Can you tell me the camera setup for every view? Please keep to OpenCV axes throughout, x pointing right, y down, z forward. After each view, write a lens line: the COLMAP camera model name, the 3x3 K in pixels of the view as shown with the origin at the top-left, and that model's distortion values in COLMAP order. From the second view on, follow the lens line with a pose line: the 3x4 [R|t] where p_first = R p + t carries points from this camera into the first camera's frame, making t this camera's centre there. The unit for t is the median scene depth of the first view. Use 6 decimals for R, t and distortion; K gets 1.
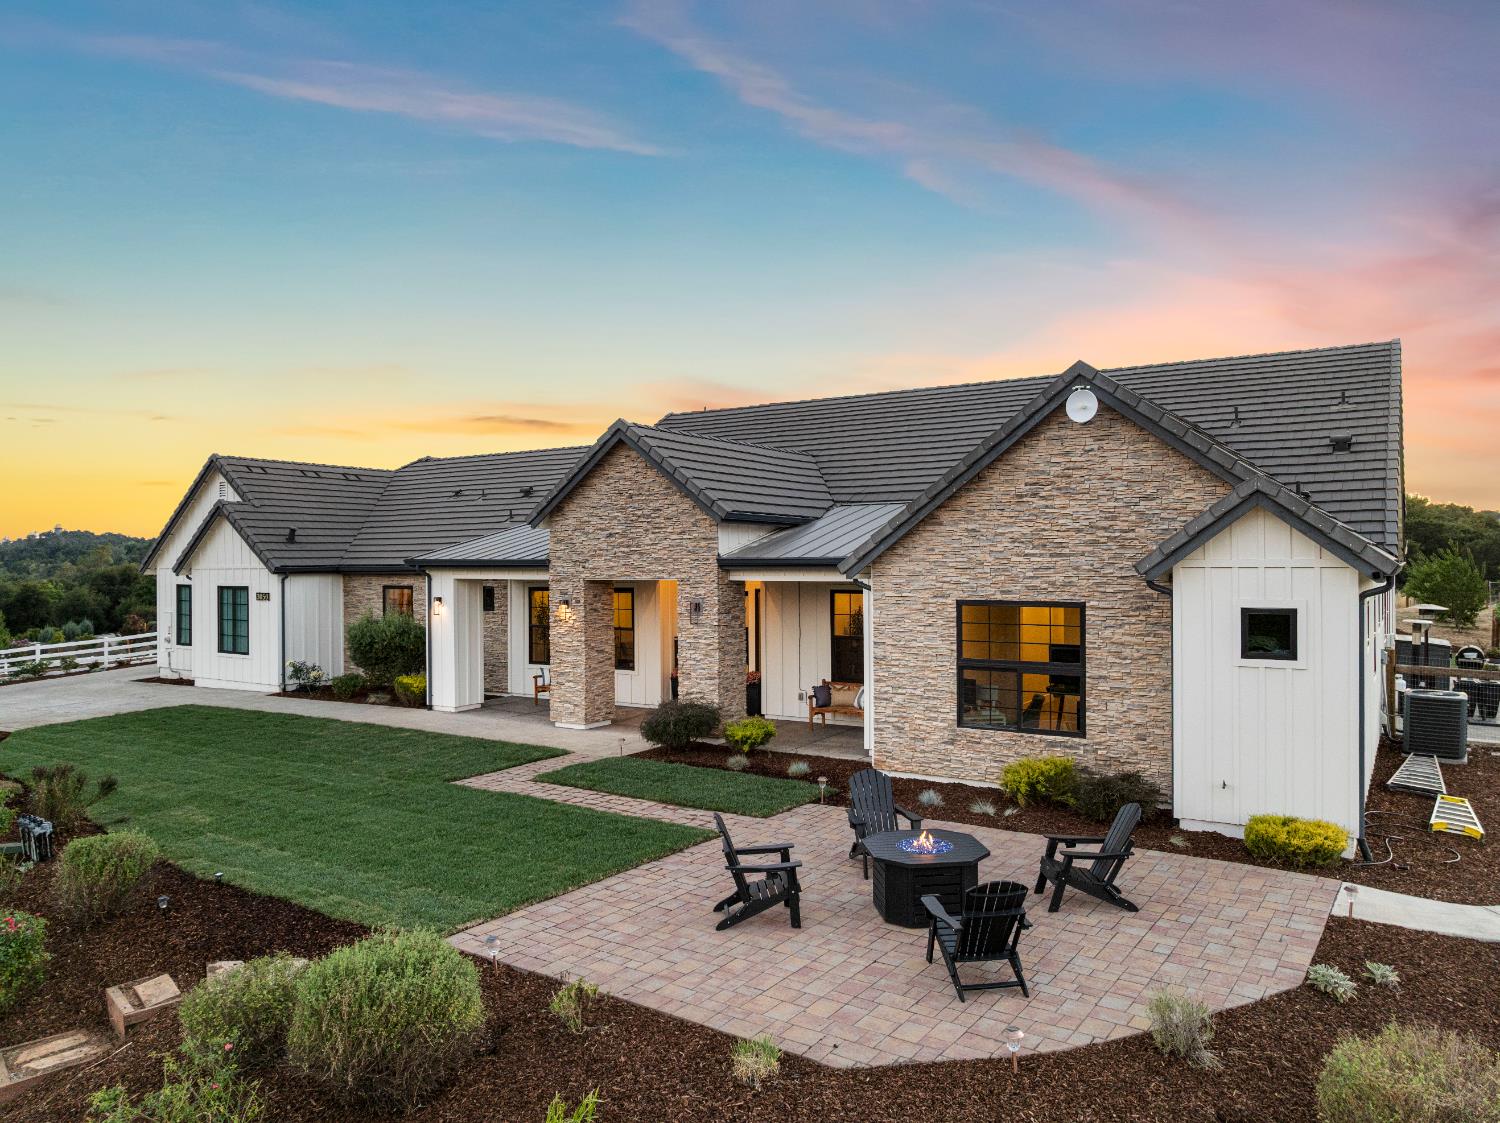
lens RADIAL K [[1053.6, 0, 746.0], [0, 1053.6, 558.3], [0, 0, 1]] dist [-0.026458, 0.006242]
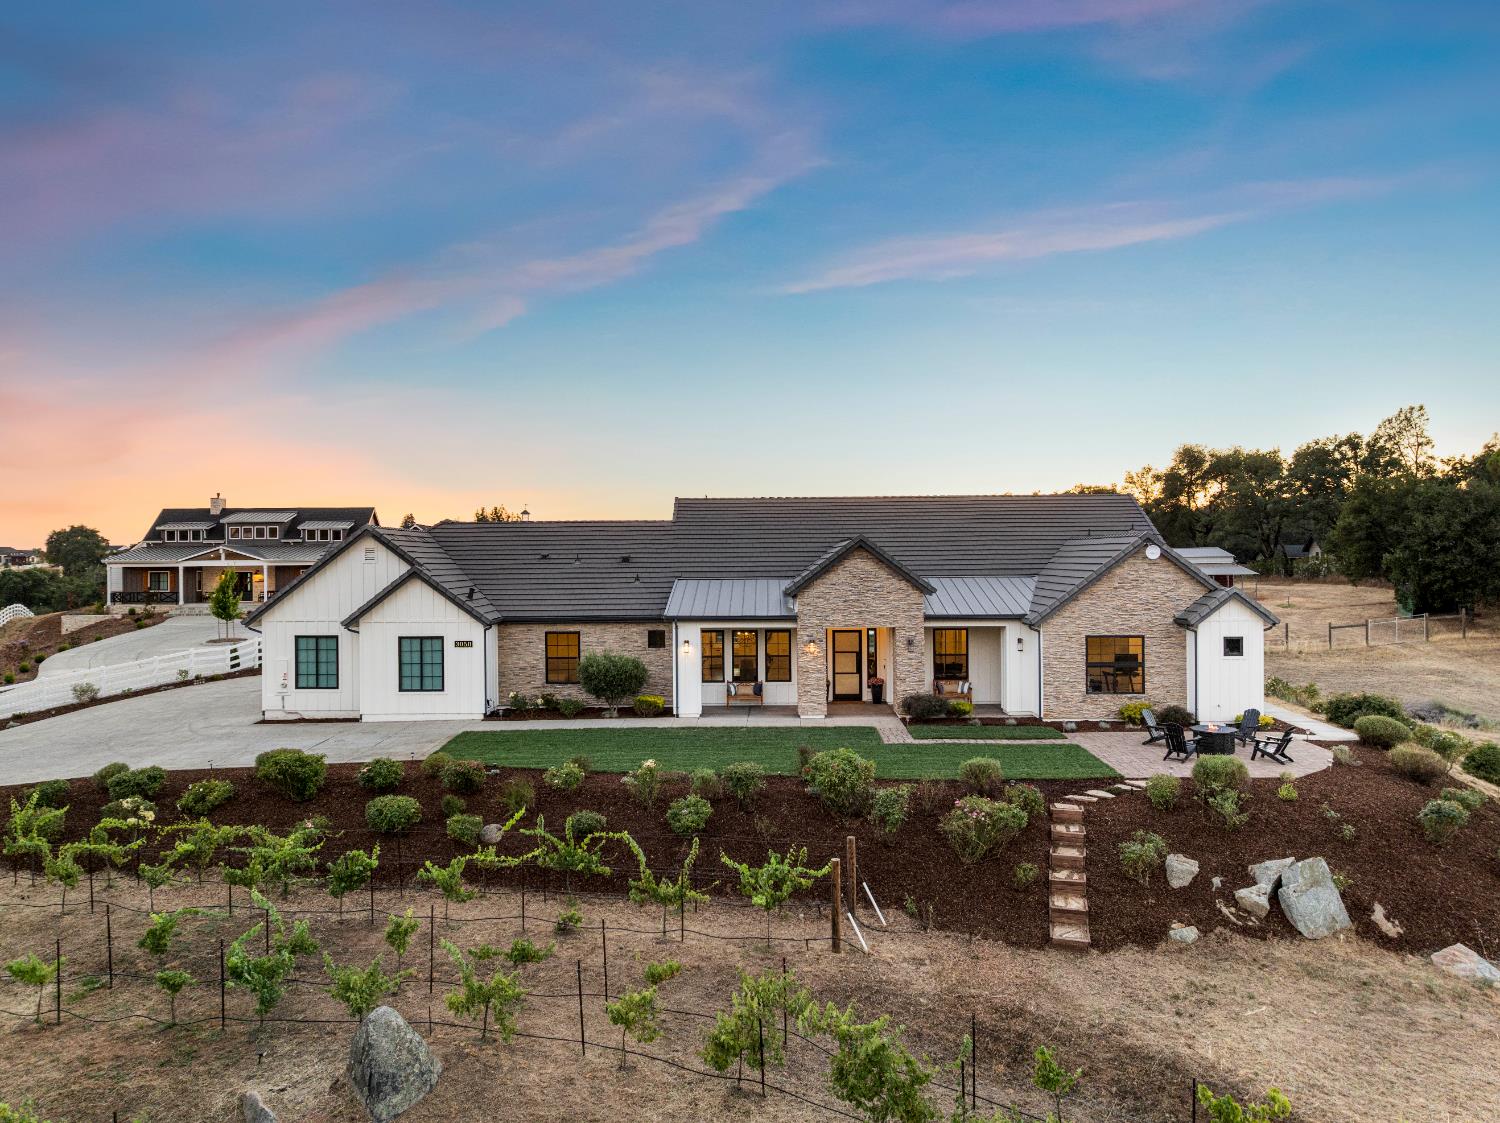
lens RADIAL K [[1053.6, 0, 746.0], [0, 1053.6, 558.3], [0, 0, 1]] dist [-0.026458, 0.006242]
pose [[0.849851, 0.001177, 0.527021, -1.526739], [0.001548, 0.999988, -0.004729, -0.109500], [-0.527020, 0.004835, 0.849839, -0.465496]]
